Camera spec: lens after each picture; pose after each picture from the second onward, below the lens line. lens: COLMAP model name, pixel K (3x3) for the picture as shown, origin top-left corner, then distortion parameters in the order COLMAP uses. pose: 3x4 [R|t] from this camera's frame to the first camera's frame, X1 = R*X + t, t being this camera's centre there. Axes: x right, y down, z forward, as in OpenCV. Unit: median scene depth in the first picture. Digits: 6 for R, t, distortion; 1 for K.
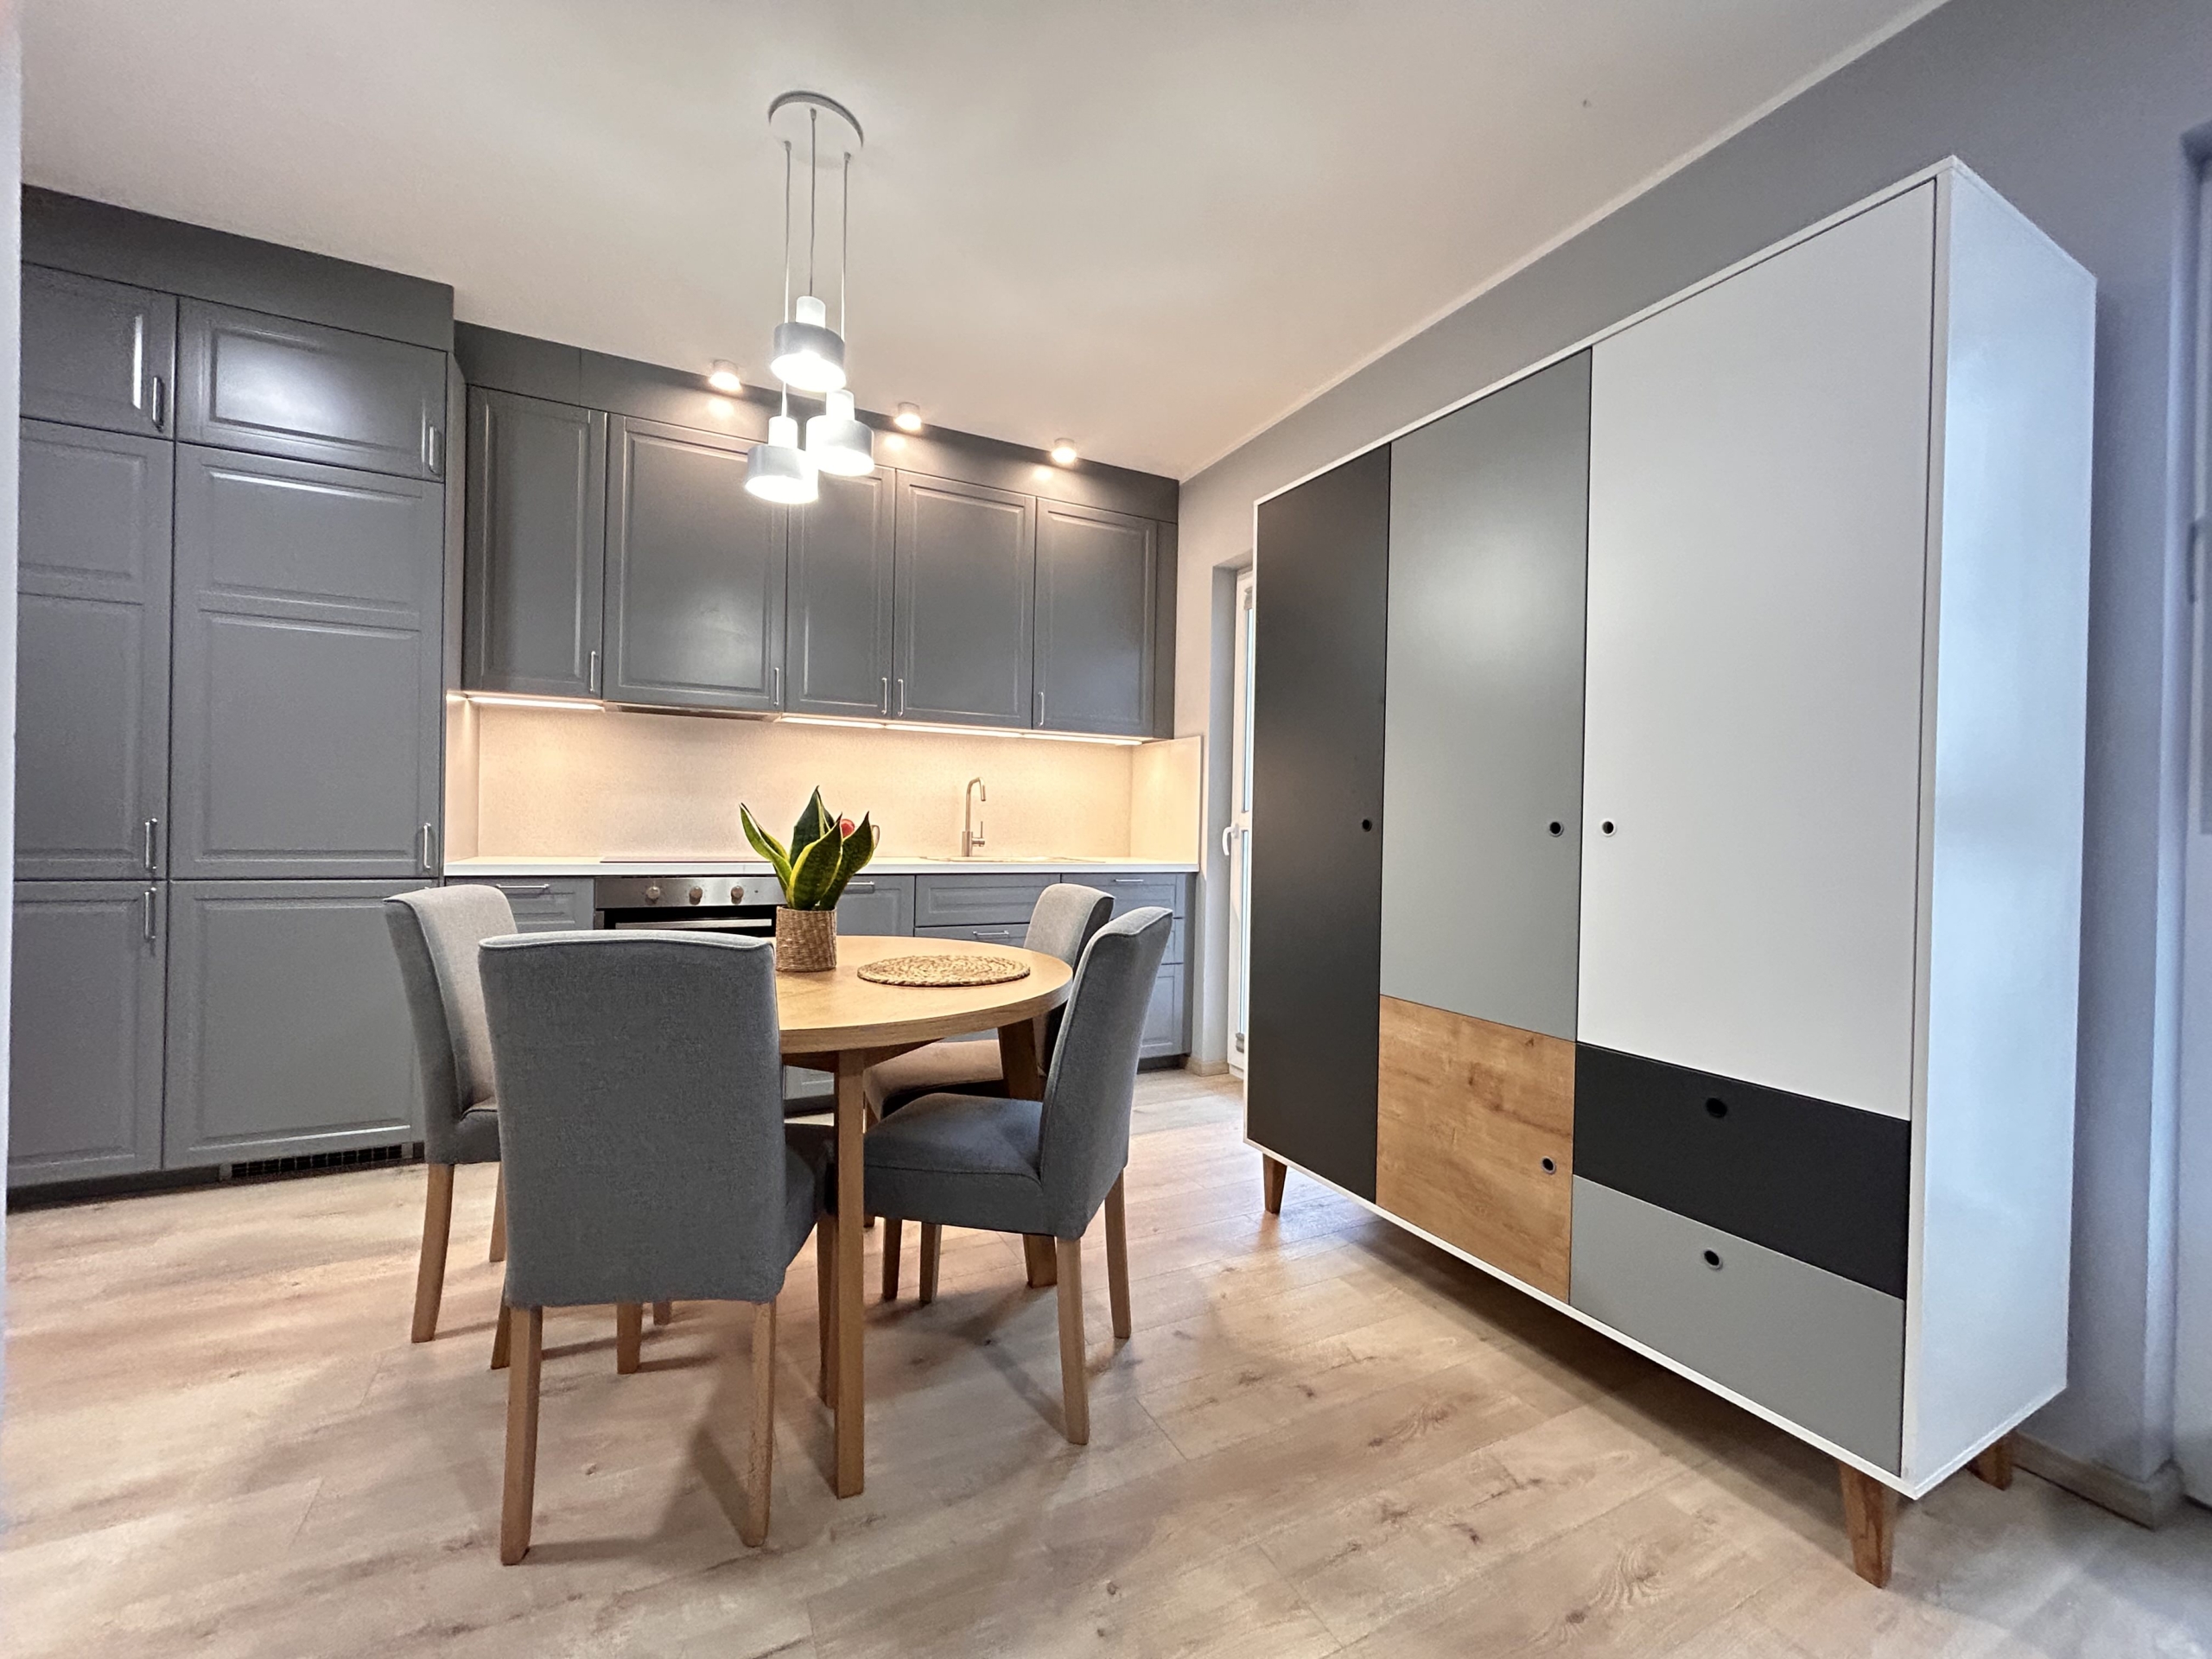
lens RADIAL K [[892.7, 0, 1102.5], [0, 892.7, 832.8], [0, 0, 1]] dist [-0.001702, -0.000058]
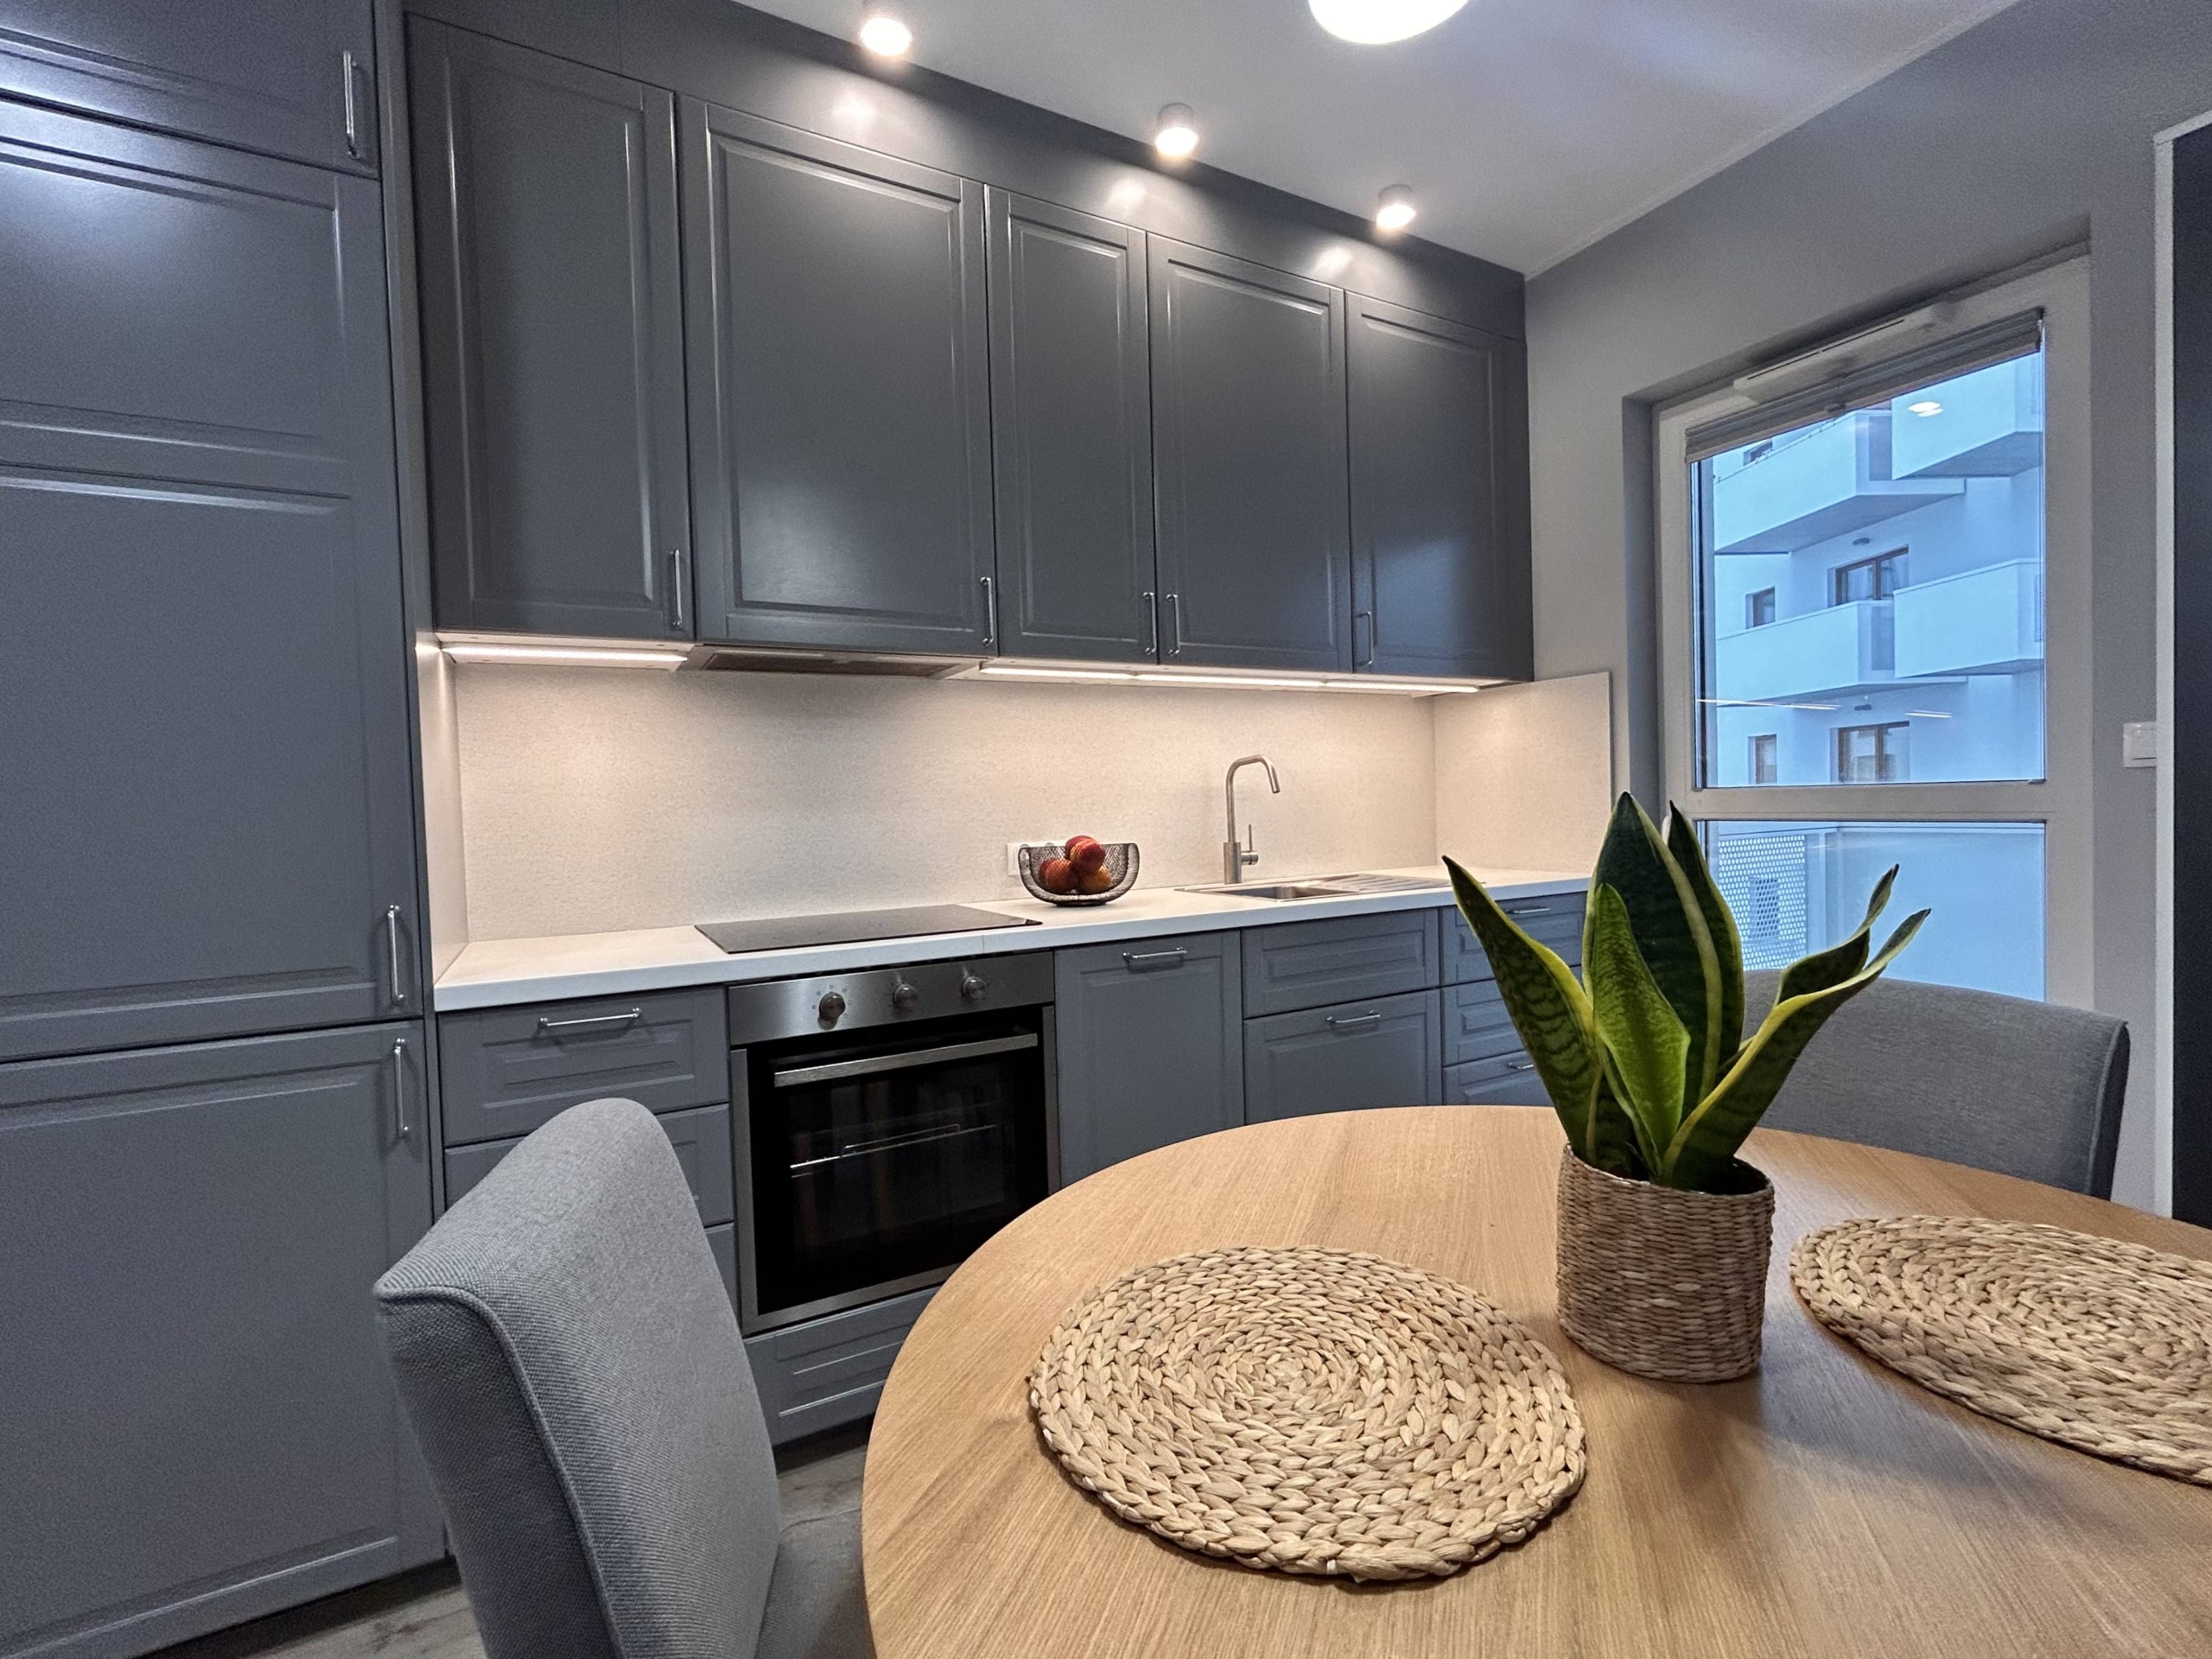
lens RADIAL K [[989.9, 0, 1106.1], [0, 989.9, 829.0], [0, 0, 1]] dist [0.011614, 0.000261]
pose [[0.998478, -0.047825, 0.027454, -0.294083], [0.047280, 0.998678, 0.020169, -0.033061], [-0.028382, -0.018841, 0.999420, 0.346491]]
